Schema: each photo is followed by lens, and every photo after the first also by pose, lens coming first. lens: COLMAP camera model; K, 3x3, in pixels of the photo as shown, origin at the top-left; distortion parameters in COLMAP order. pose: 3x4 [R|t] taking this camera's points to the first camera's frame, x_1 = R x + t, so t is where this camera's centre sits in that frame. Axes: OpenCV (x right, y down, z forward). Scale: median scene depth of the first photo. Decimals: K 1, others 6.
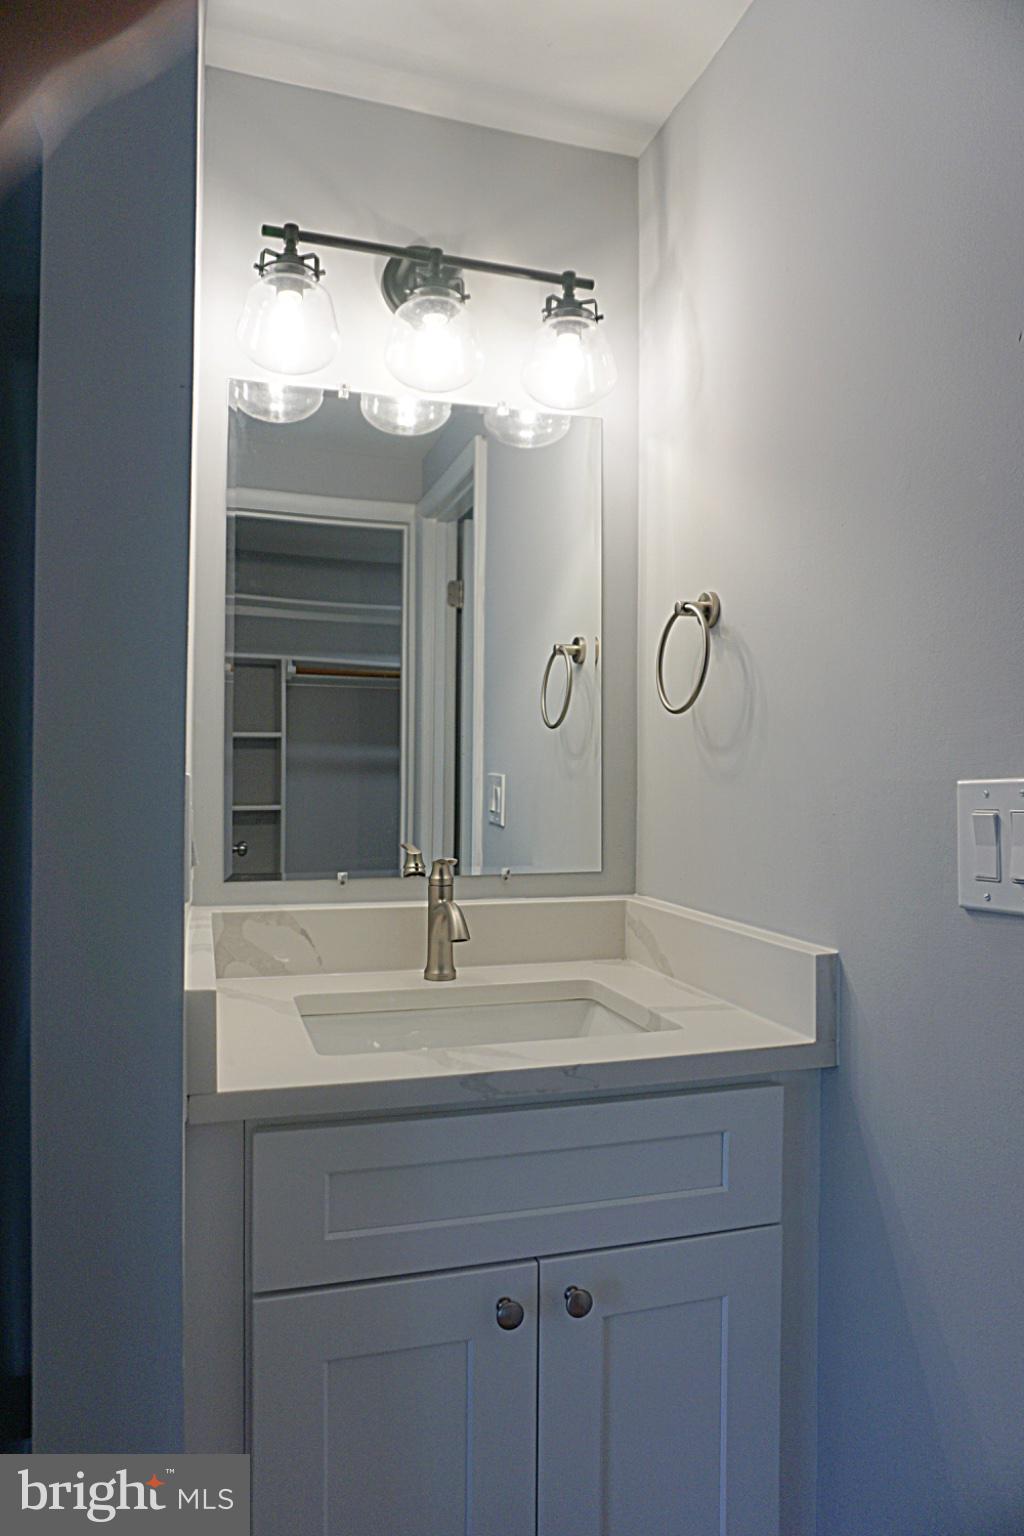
lens RADIAL K [[1034.5, 0, 512.0], [0, 1034.5, 768.0], [0, 0, 1]] dist [-0.107788, 0.154853]
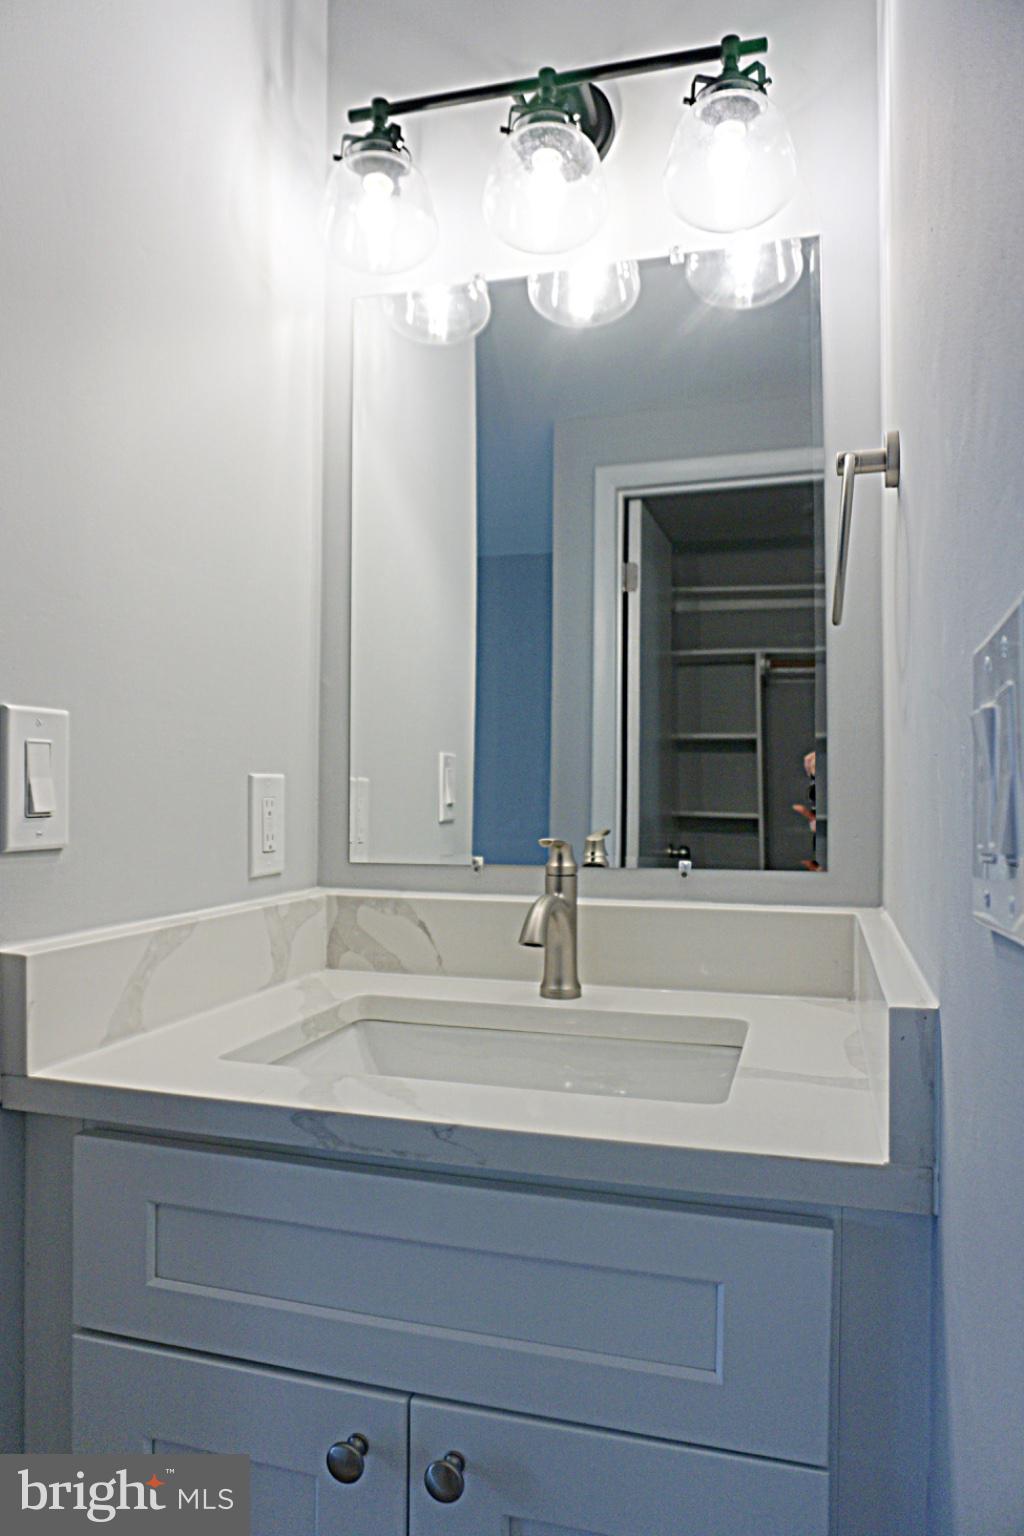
lens RADIAL K [[1058.8, 0, 509.1], [0, 1058.8, 779.2], [0, 0, 1]] dist [-0.051078, 0.005850]
pose [[0.830495, -0.007770, -0.556972, 0.344460], [0.001091, 0.999923, -0.012324, 0.051657], [0.557025, 0.009627, 0.830440, 0.320321]]
